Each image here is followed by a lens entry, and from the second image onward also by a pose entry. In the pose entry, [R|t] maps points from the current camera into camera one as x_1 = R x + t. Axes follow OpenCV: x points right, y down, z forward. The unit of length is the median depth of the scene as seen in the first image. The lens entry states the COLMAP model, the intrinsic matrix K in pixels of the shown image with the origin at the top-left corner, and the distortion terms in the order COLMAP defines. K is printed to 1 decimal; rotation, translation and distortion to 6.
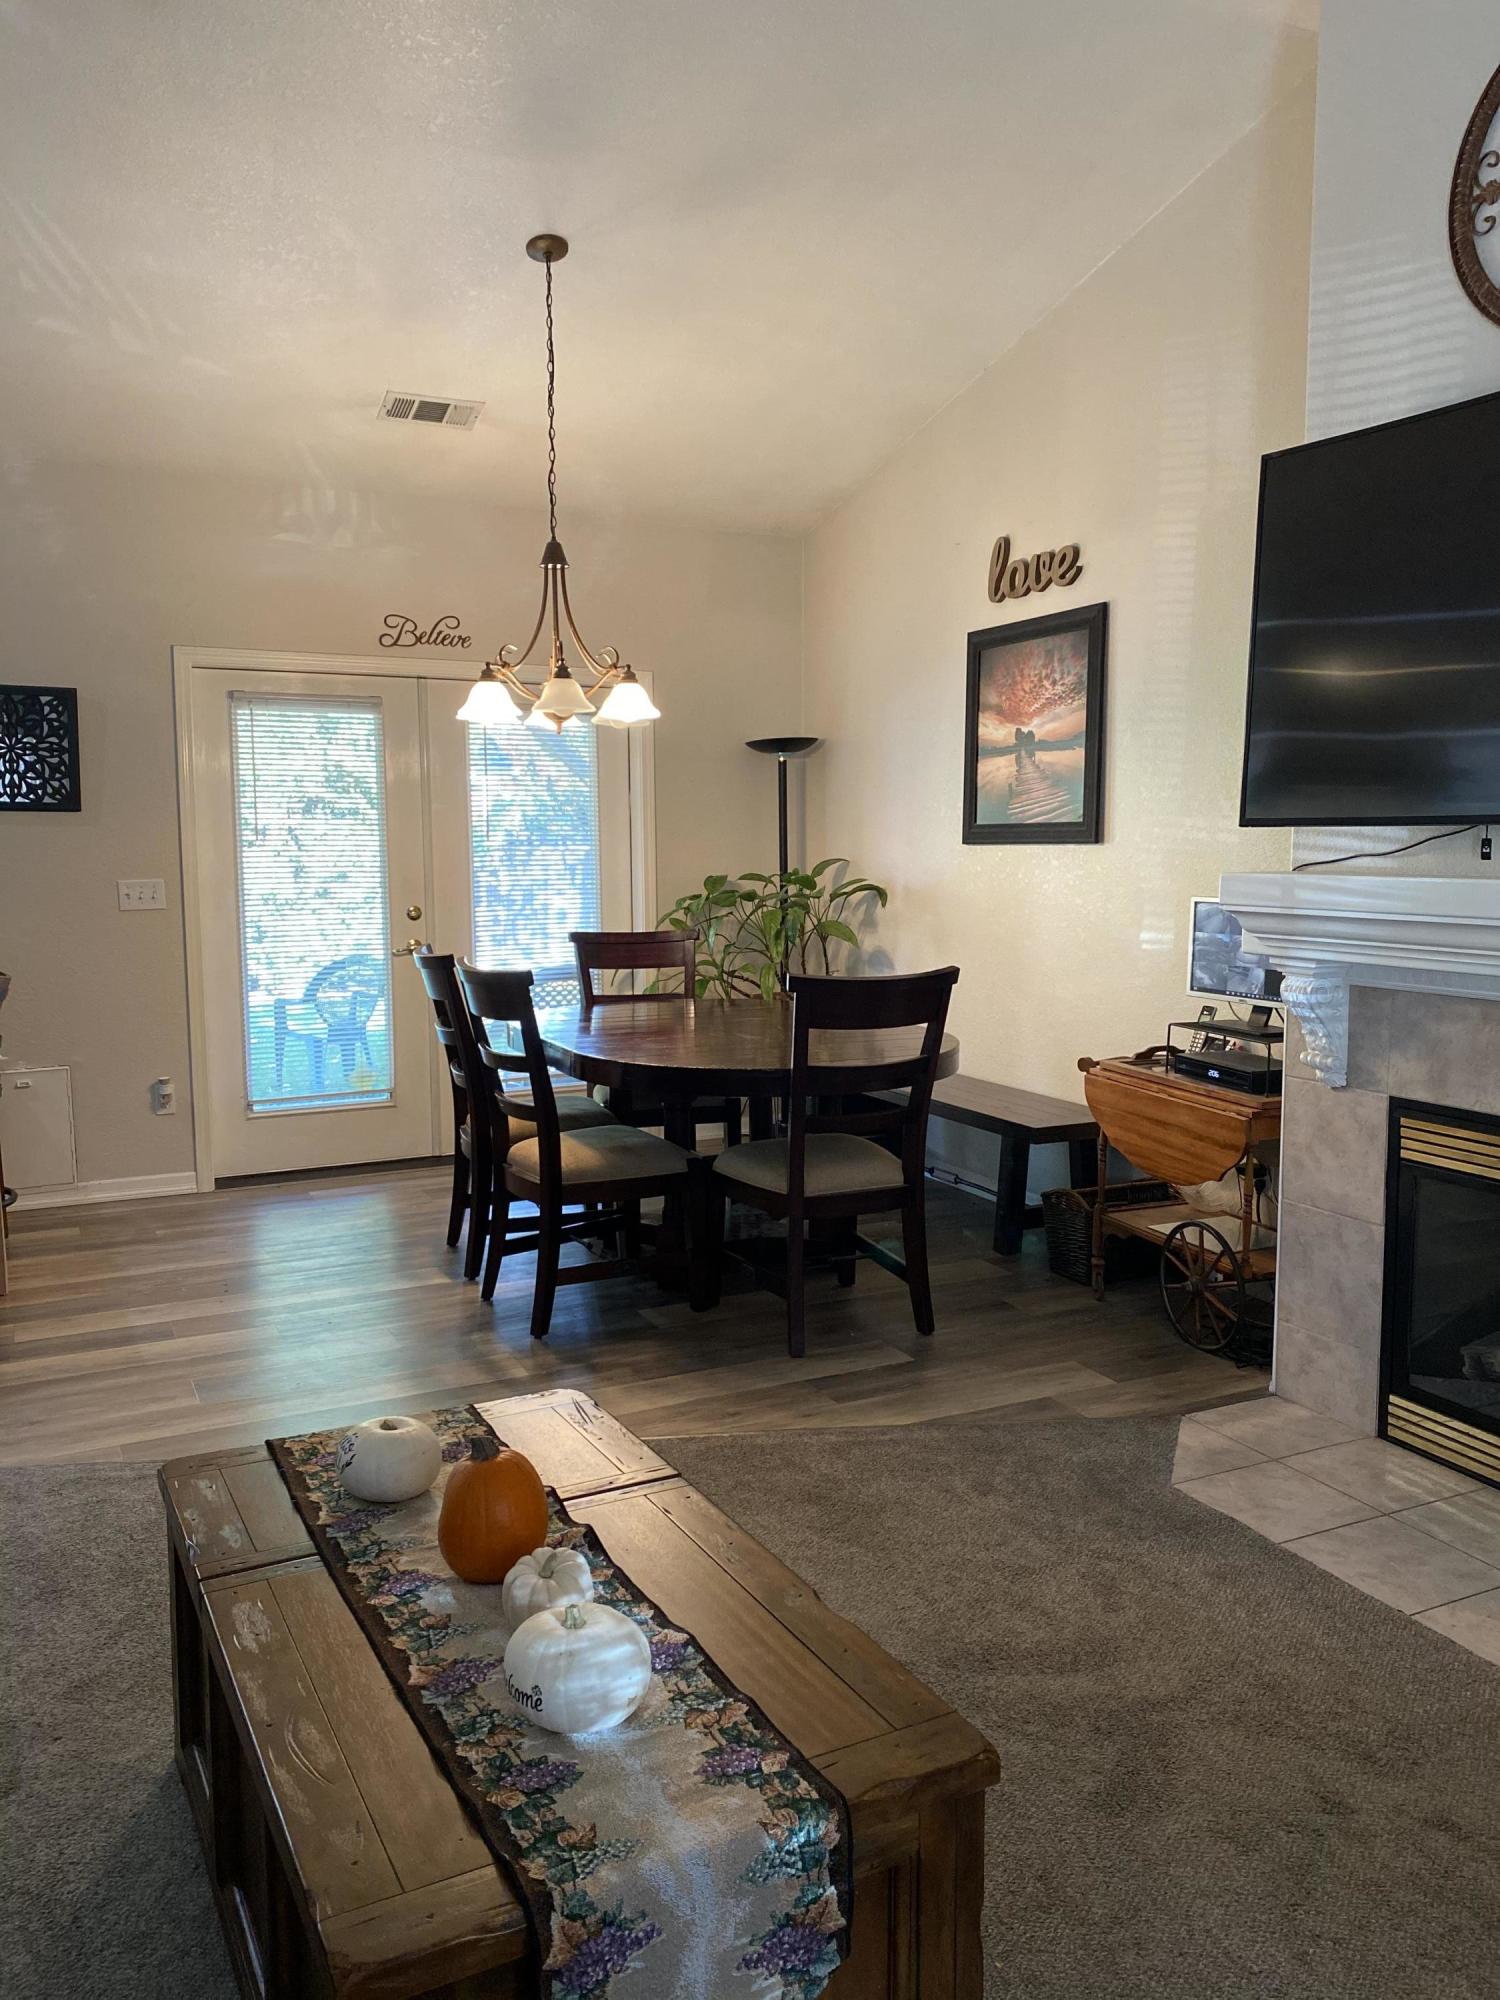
lens RADIAL K [[1514.8, 0, 751.3], [0, 1514.8, 994.1], [0, 0, 1]] dist [0.037314, -0.036873]
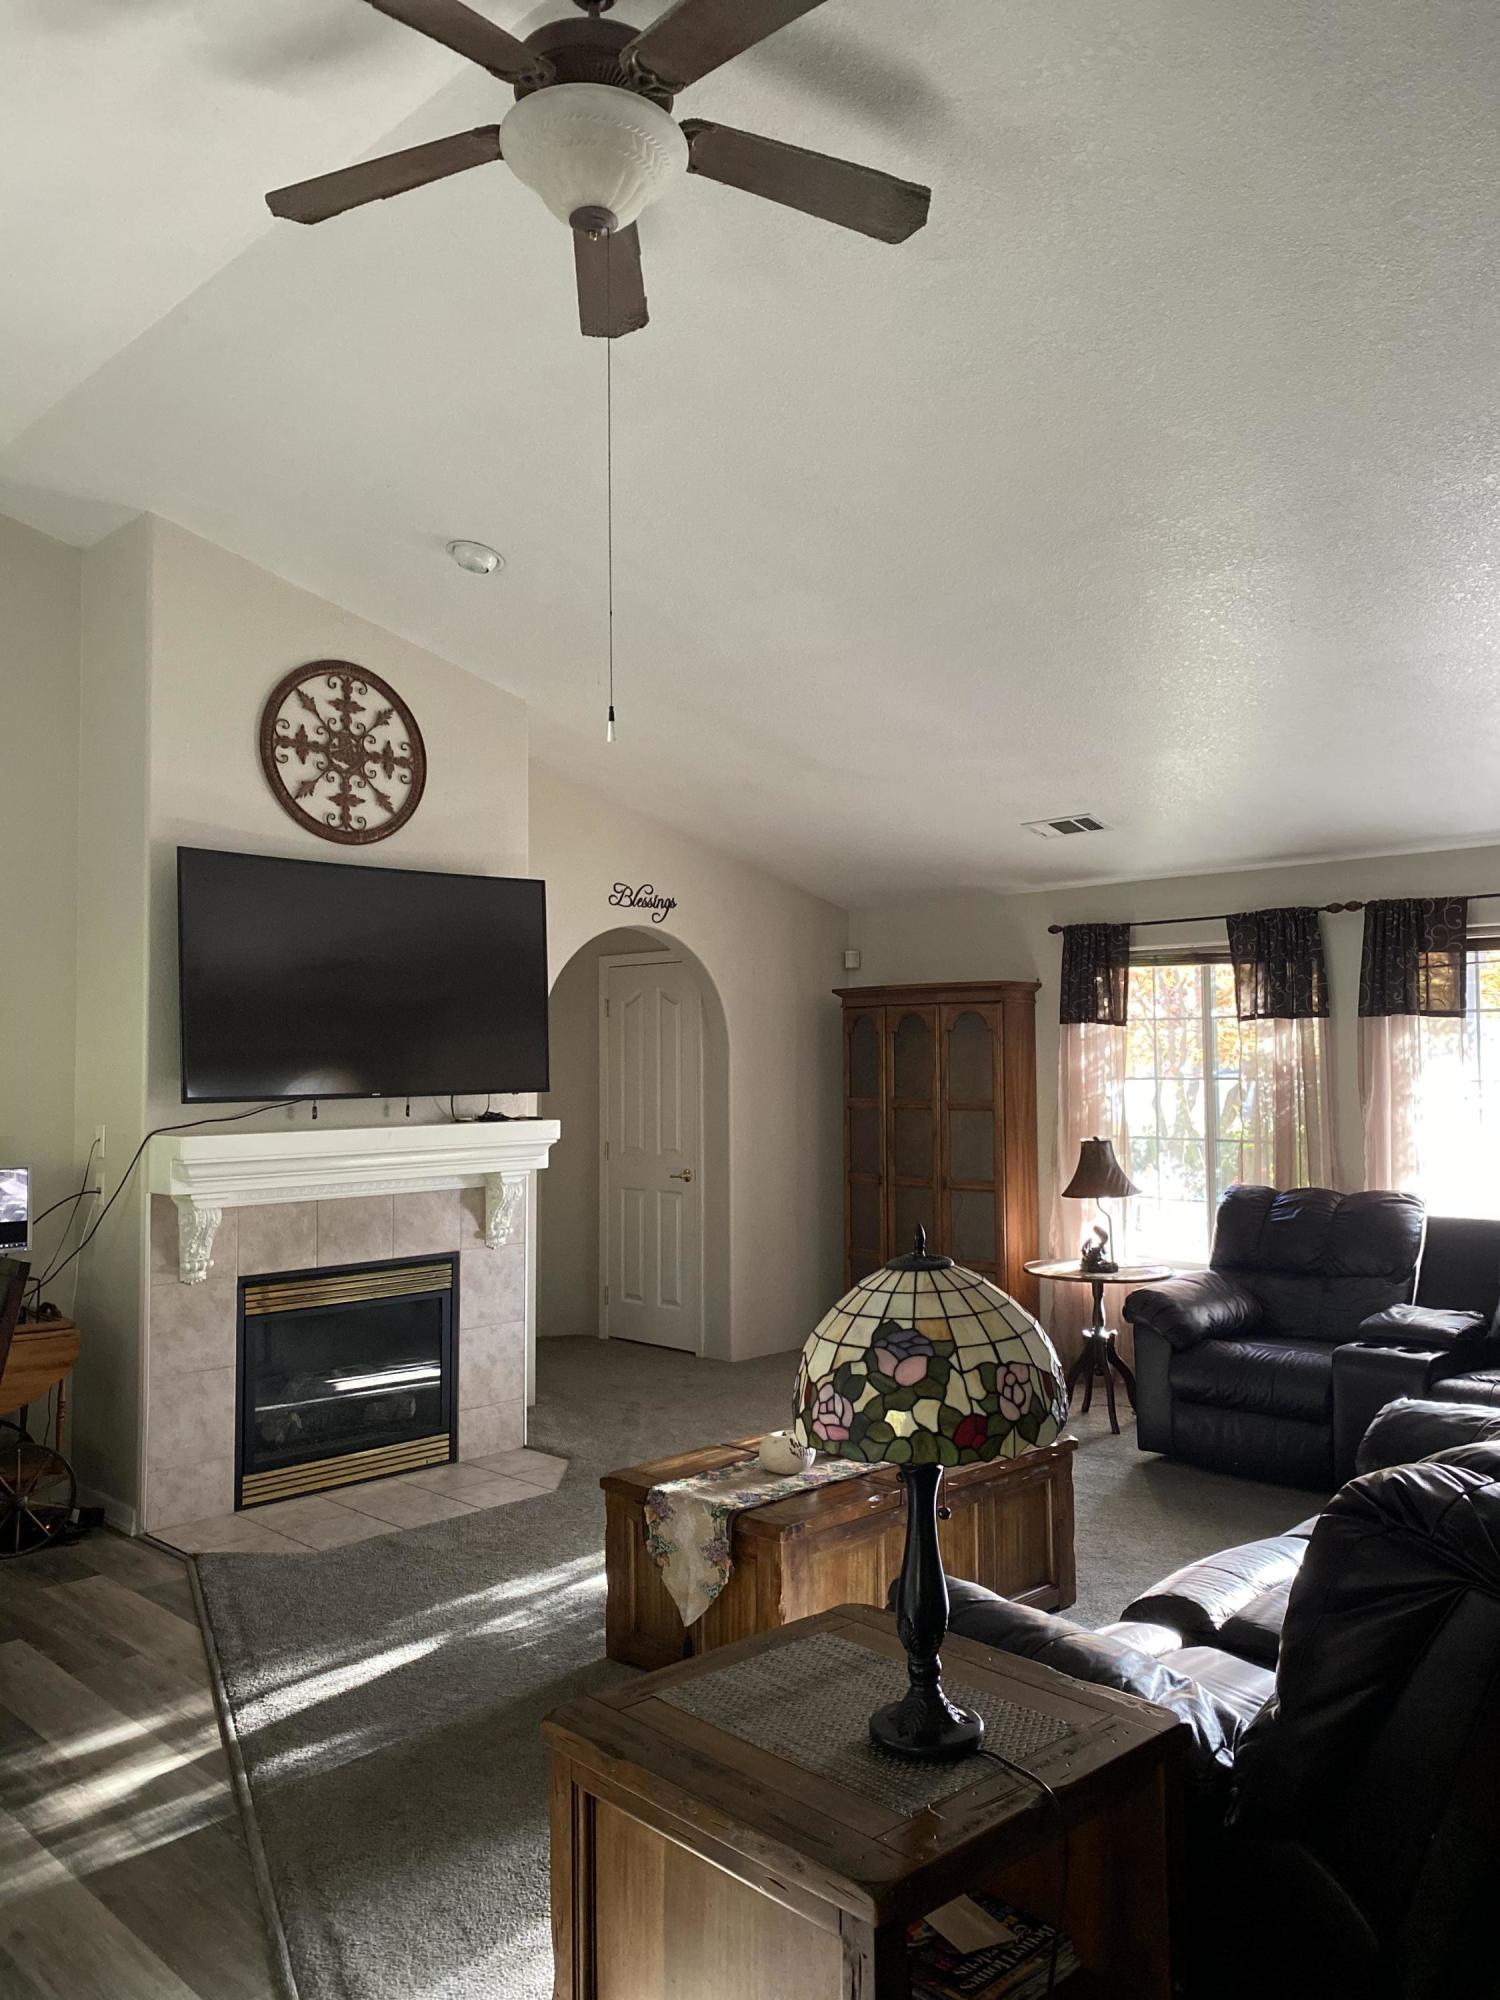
lens RADIAL K [[1514.8, 0, 740.3], [0, 1514.8, 1006.1], [0, 0, 1]] dist [0.037314, -0.036873]
pose [[-0.323076, 0.056497, 0.944685, -1.084823], [0.116906, 0.992953, -0.019403, -0.103131], [-0.939125, 0.104171, -0.327404, 0.899306]]
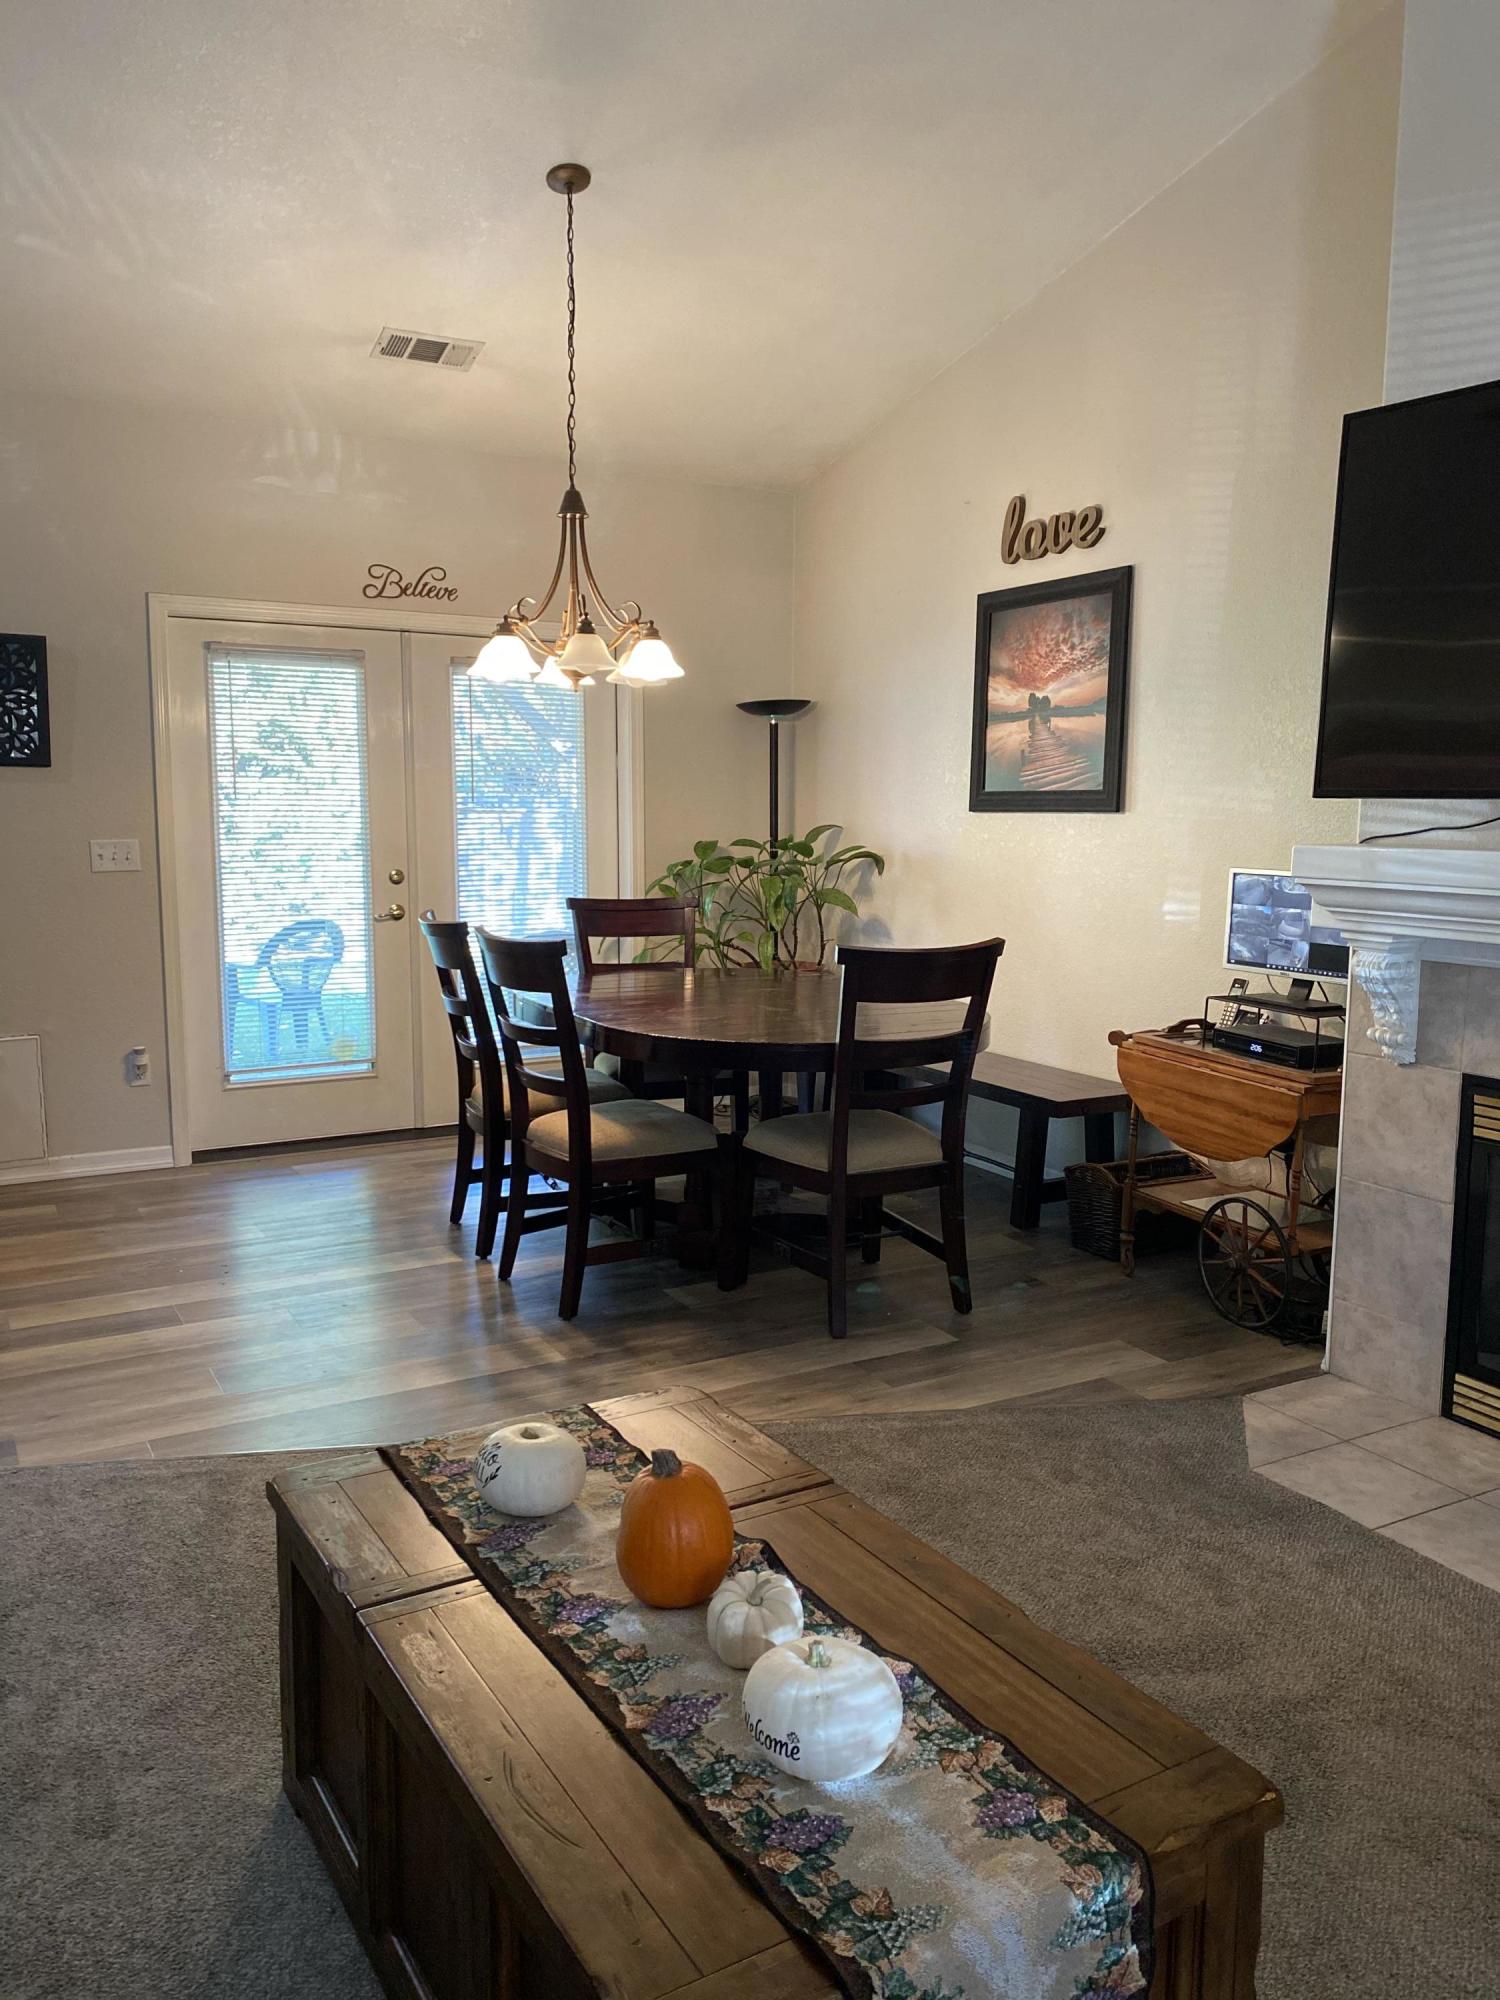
lens RADIAL K [[1514.8, 0, 754.1], [0, 1514.8, 994.7], [0, 0, 1]] dist [0.037314, -0.036873]
pose [[0.998346, 0.003680, 0.057381, -0.086450], [-0.005061, 0.999701, 0.023934, -0.004641], [-0.057276, -0.024185, 0.998065, 0.038427]]
